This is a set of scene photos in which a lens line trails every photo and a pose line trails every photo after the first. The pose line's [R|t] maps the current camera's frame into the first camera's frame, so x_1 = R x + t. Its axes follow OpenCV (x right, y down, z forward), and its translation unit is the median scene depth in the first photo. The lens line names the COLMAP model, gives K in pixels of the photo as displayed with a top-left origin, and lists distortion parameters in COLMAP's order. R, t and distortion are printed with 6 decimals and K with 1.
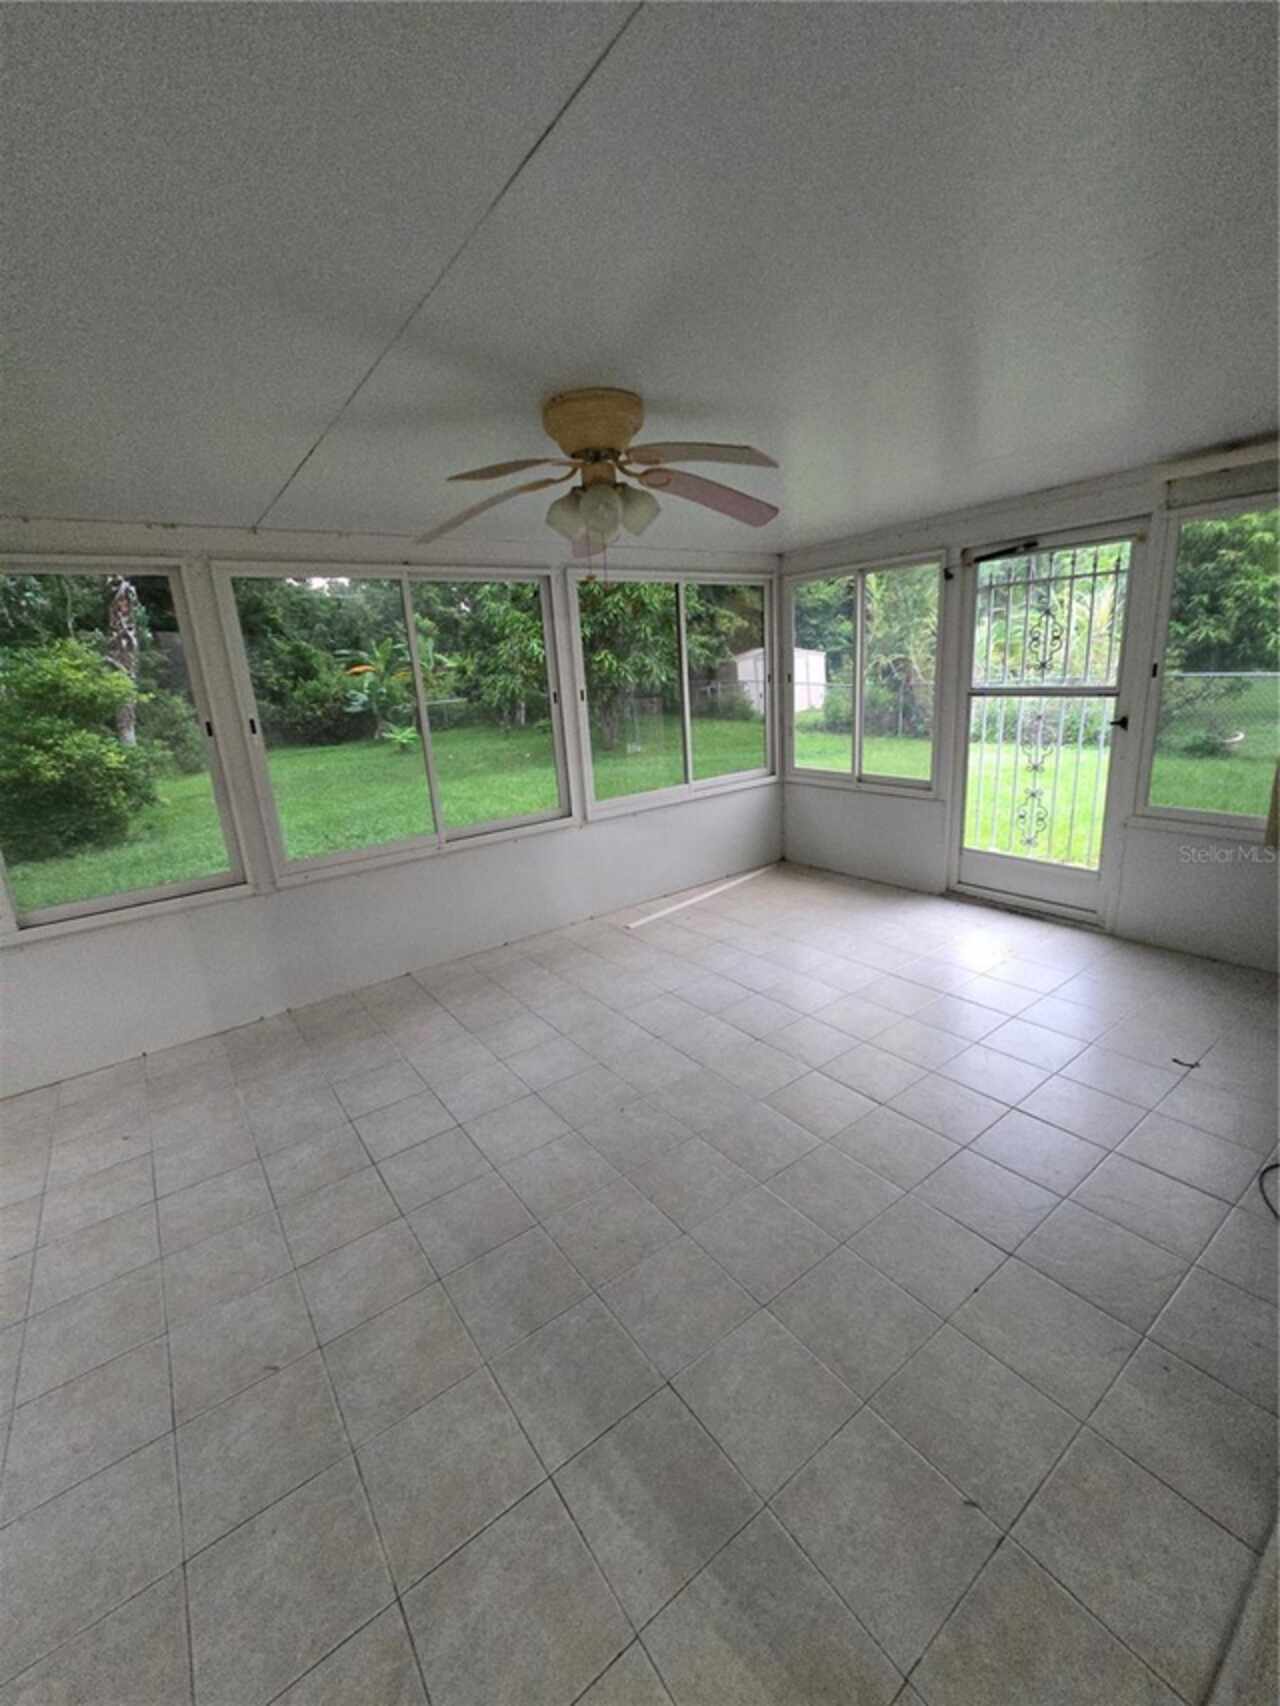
lens RADIAL K [[700.4, 0, 642.1], [0, 700.4, 853.1], [0, 0, 1]] dist [-0.002490, 0.001273]
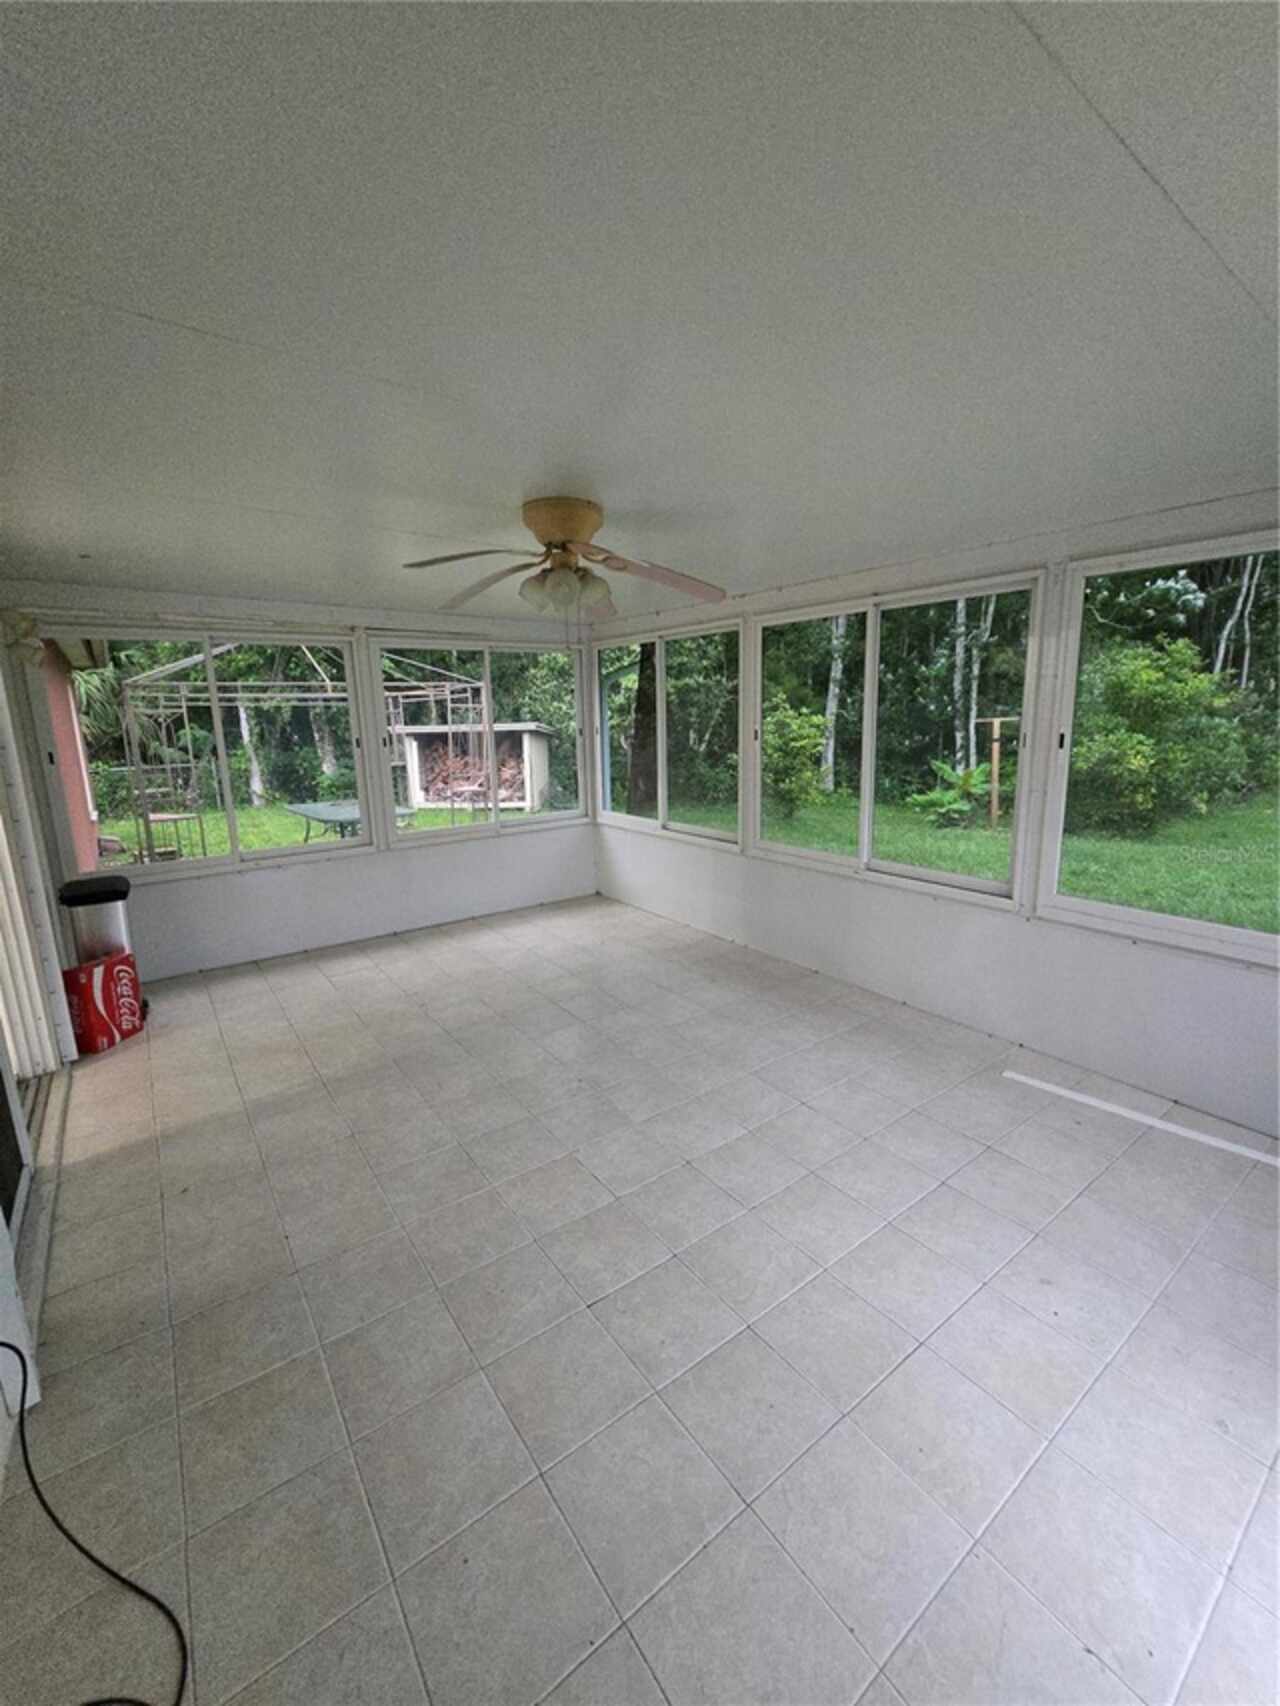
lens RADIAL K [[700.4, 0, 639.5], [0, 700.4, 851.8], [0, 0, 1]] dist [-0.002490, 0.001273]
pose [[-0.005743, 0.261038, -0.965311, 0.689146], [-0.242244, 0.936211, 0.254610, -0.218920], [0.970198, 0.235303, 0.057858, 0.638240]]
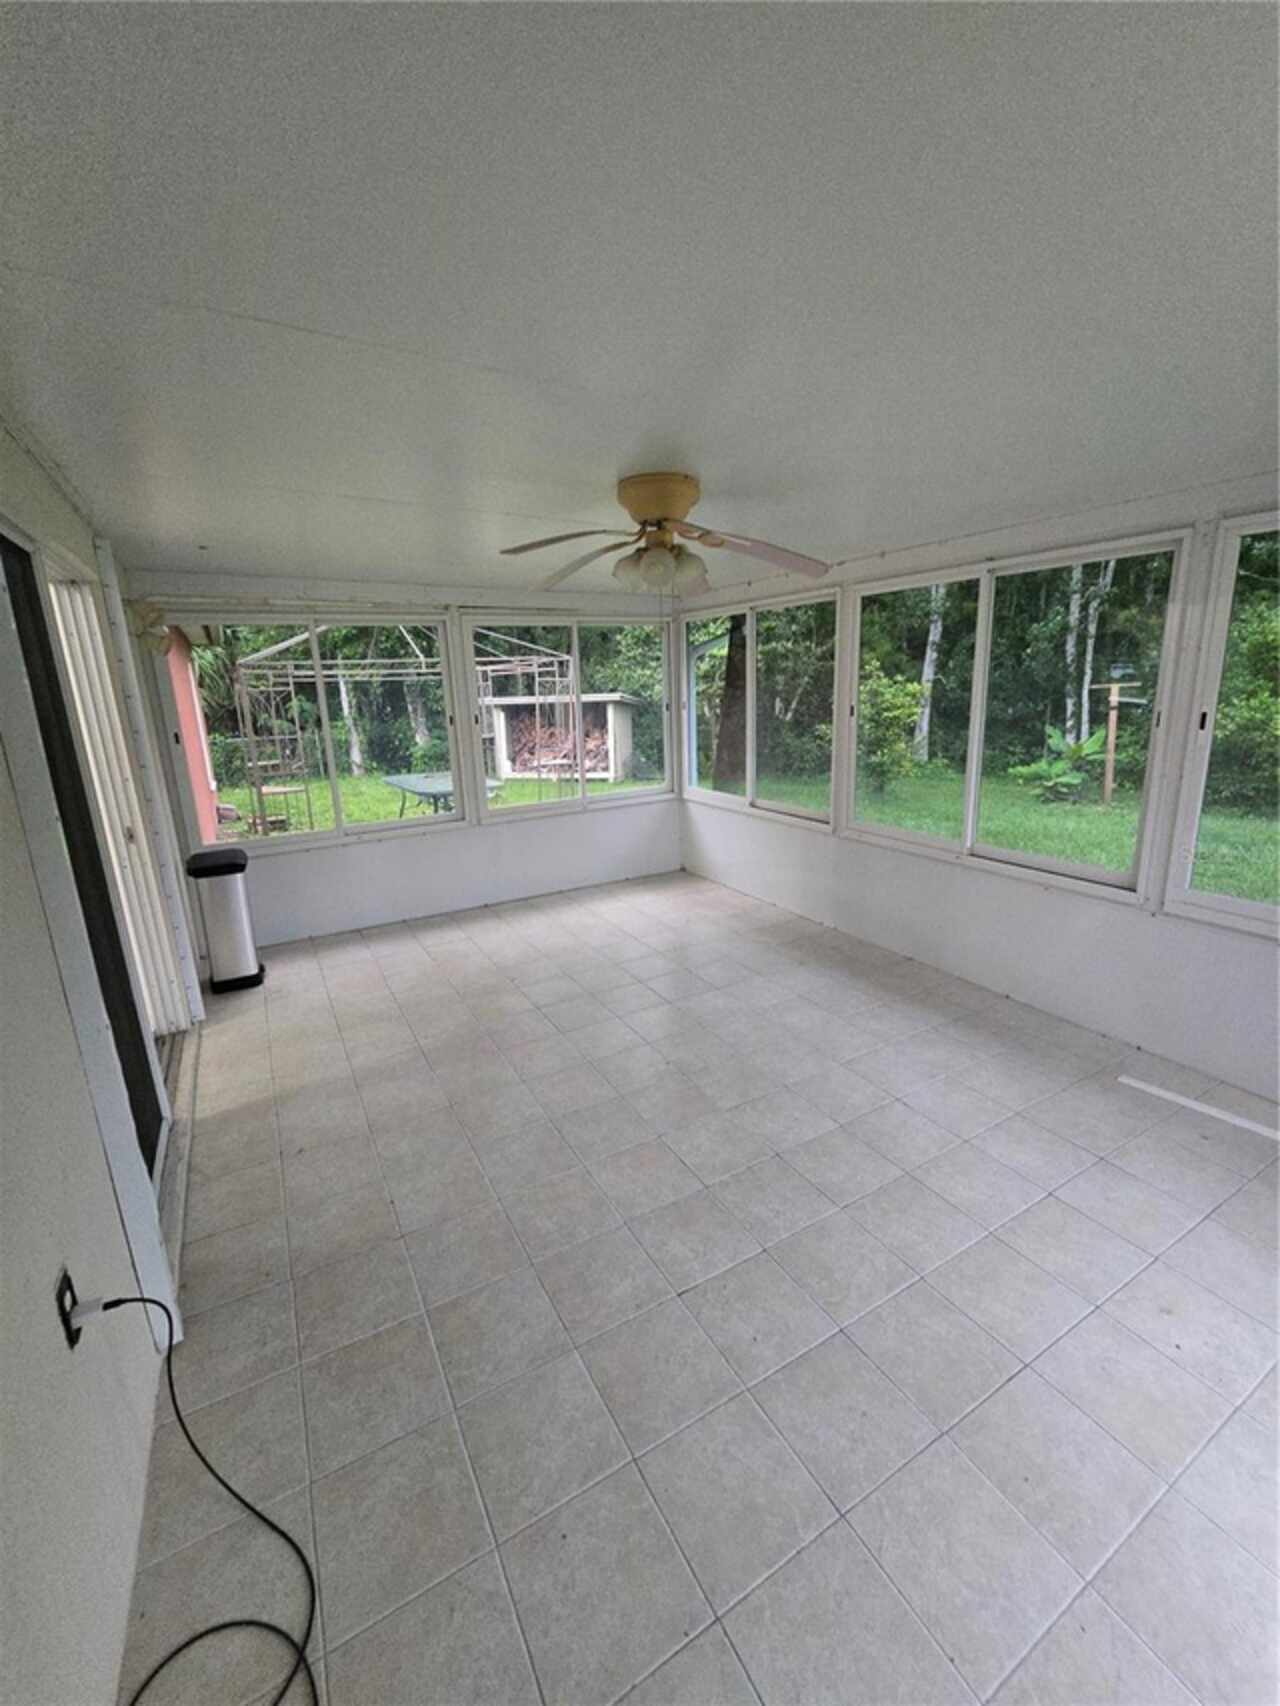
lens RADIAL K [[700.4, 0, 640.6], [0, 700.4, 851.5], [0, 0, 1]] dist [-0.002490, 0.001273]
pose [[-0.118420, 0.303189, -0.945544, 0.676166], [-0.221293, 0.920237, 0.322789, -0.230830], [0.967991, 0.247467, -0.041881, 0.623548]]
